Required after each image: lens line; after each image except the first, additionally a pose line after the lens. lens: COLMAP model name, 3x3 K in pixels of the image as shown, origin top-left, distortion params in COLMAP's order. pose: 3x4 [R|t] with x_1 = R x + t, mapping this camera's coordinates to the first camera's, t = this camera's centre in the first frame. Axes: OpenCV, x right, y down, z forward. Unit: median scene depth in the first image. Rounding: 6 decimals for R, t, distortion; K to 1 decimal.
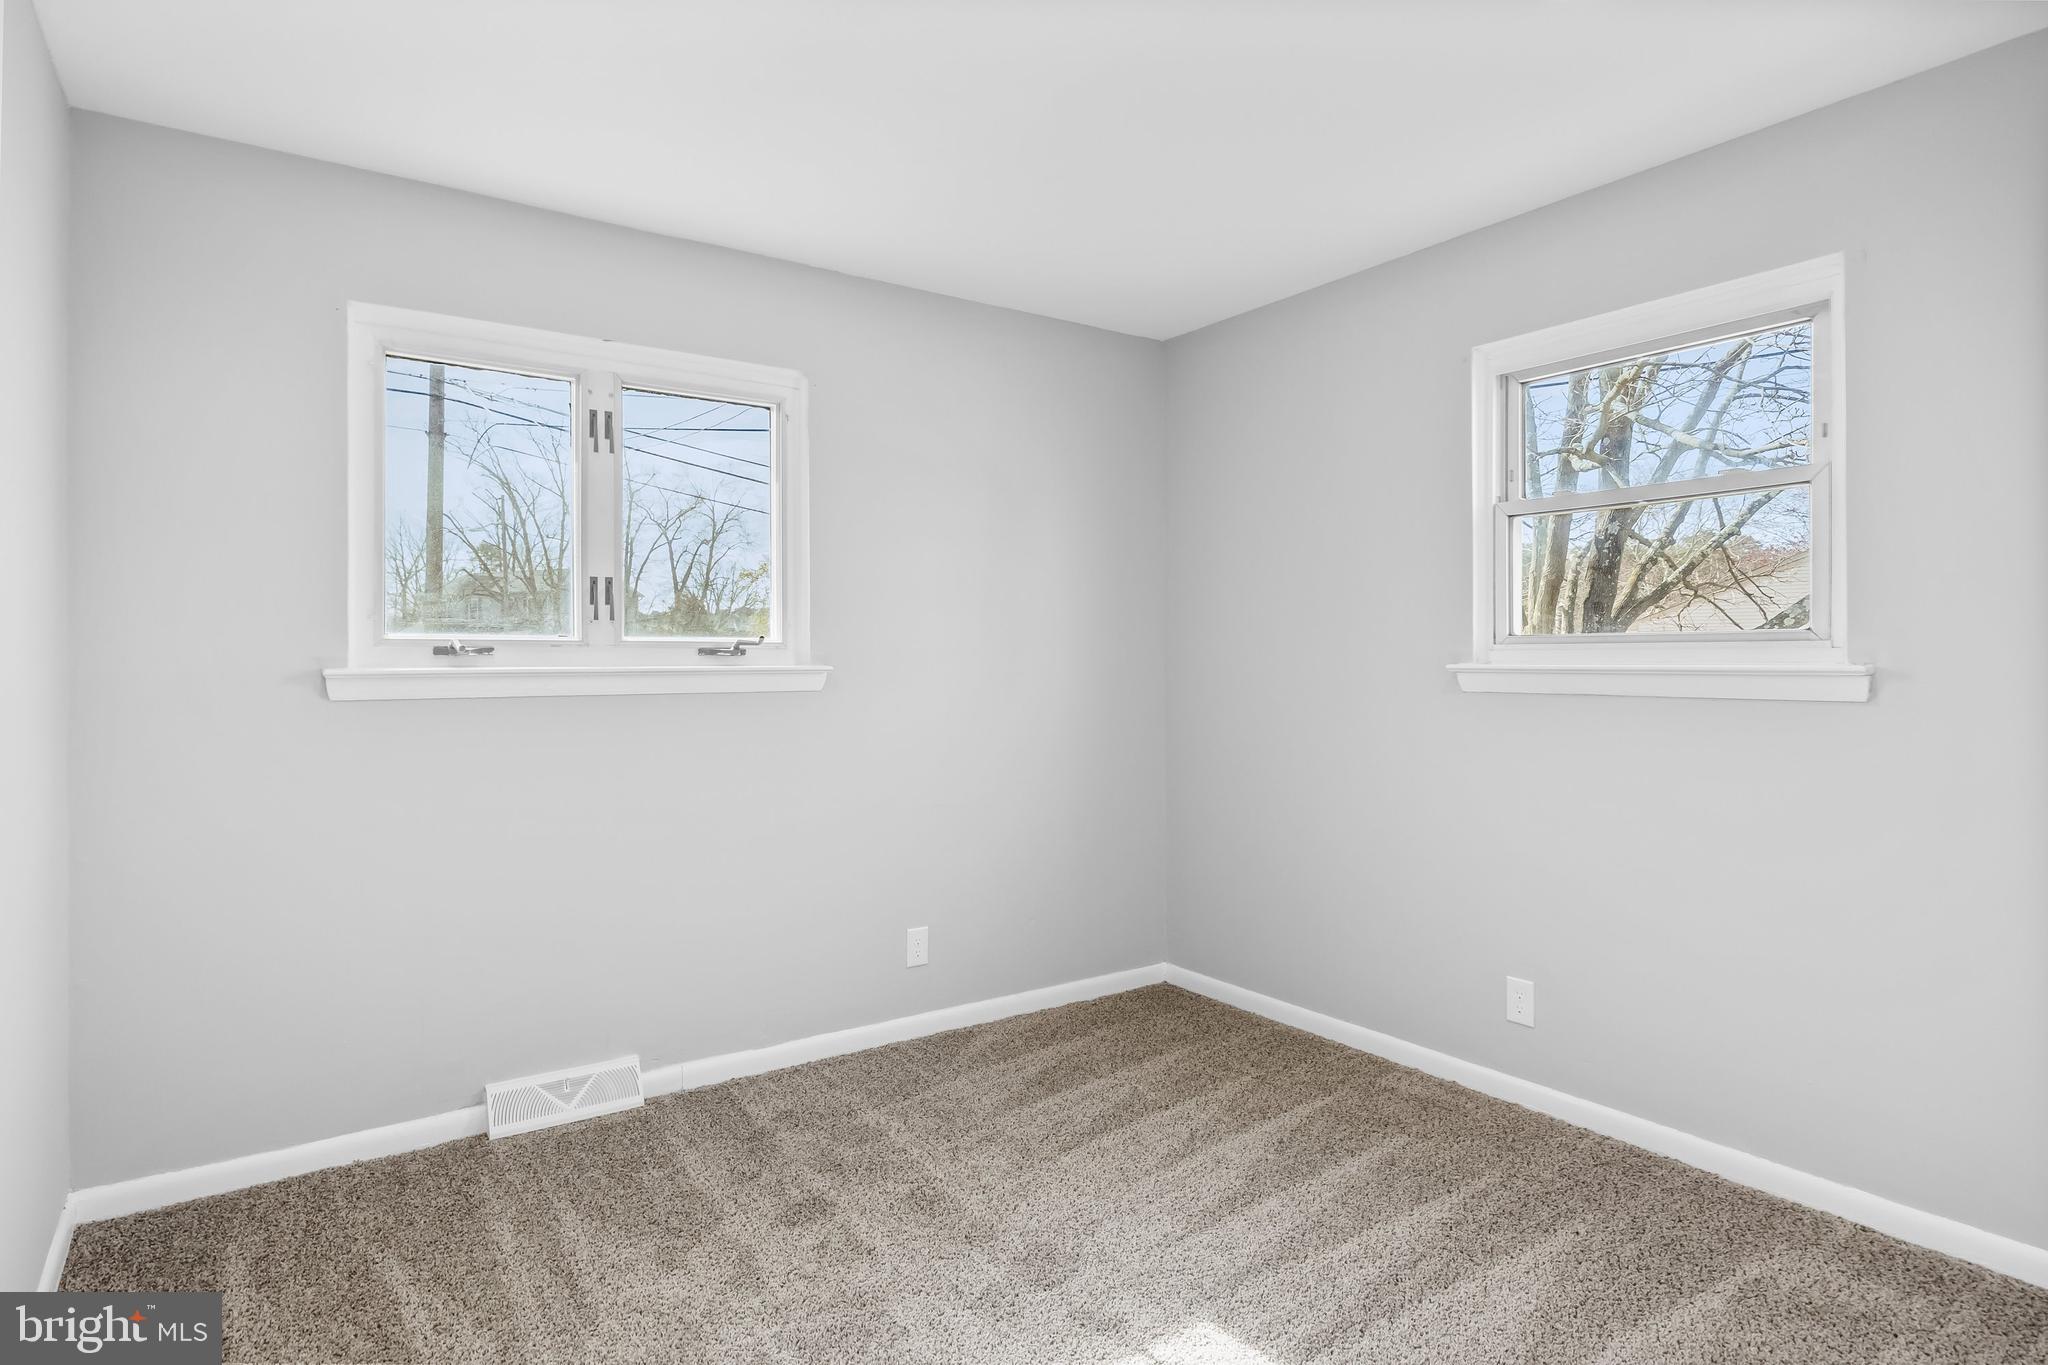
lens RADIAL K [[1073.8, 0, 1024.0], [0, 1073.8, 682.5], [0, 0, 1]] dist [-0.005076, -0.000976]
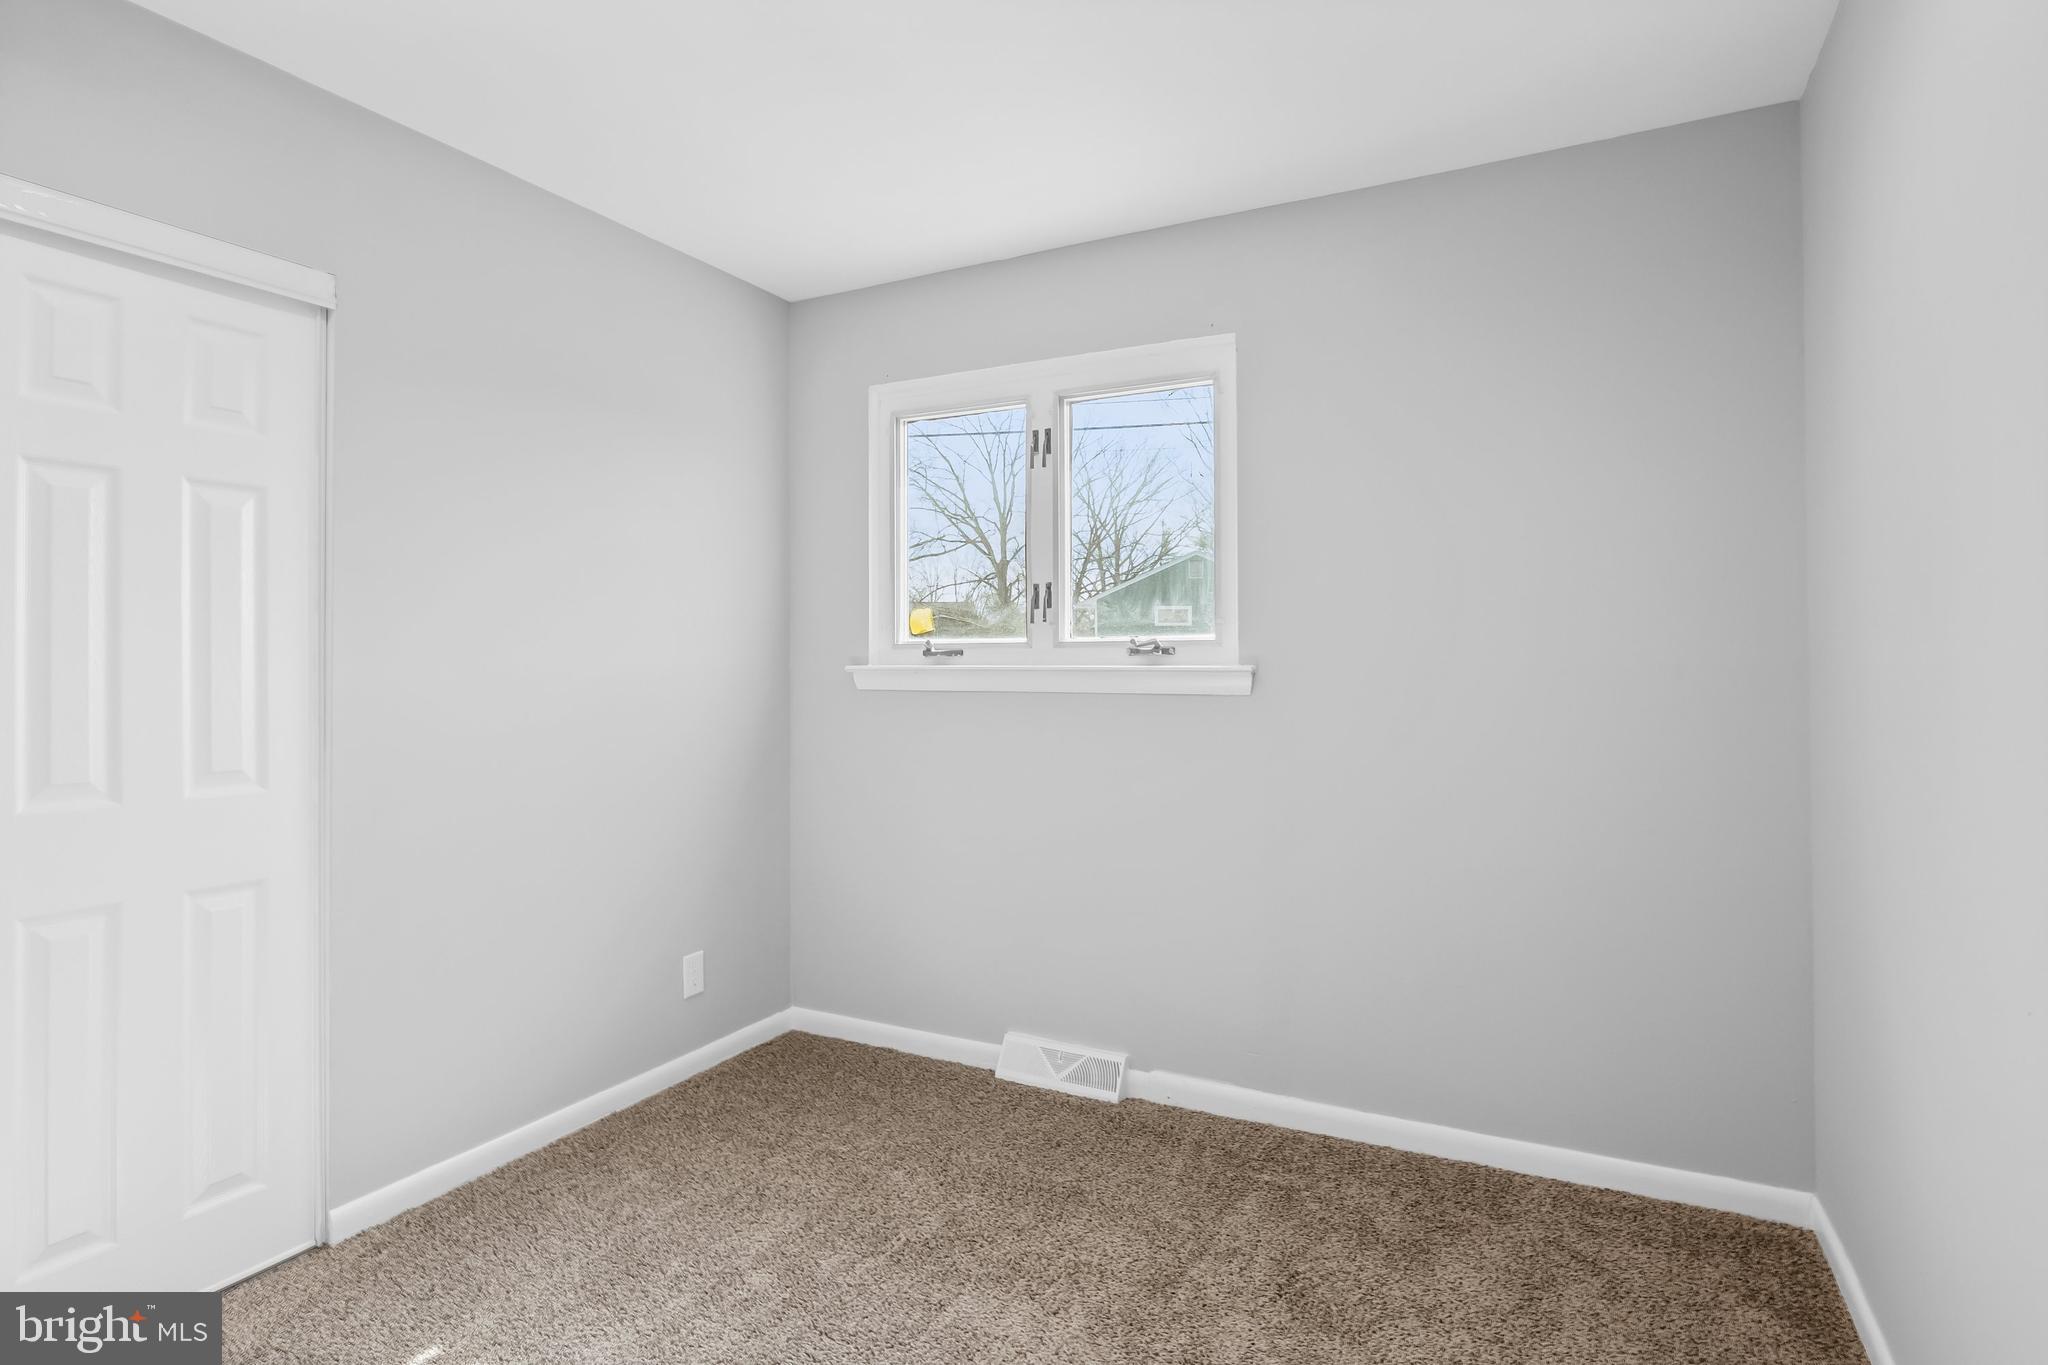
lens RADIAL K [[1126.1, 0, 1018.2], [0, 1126.1, 645.5], [0, 0, 1]] dist [-0.001854, -0.000435]
pose [[0.466233, -0.018407, -0.884470, 0.576583], [-0.010310, 0.999603, -0.026238, -0.005770], [0.884602, 0.021352, 0.465858, 0.444180]]
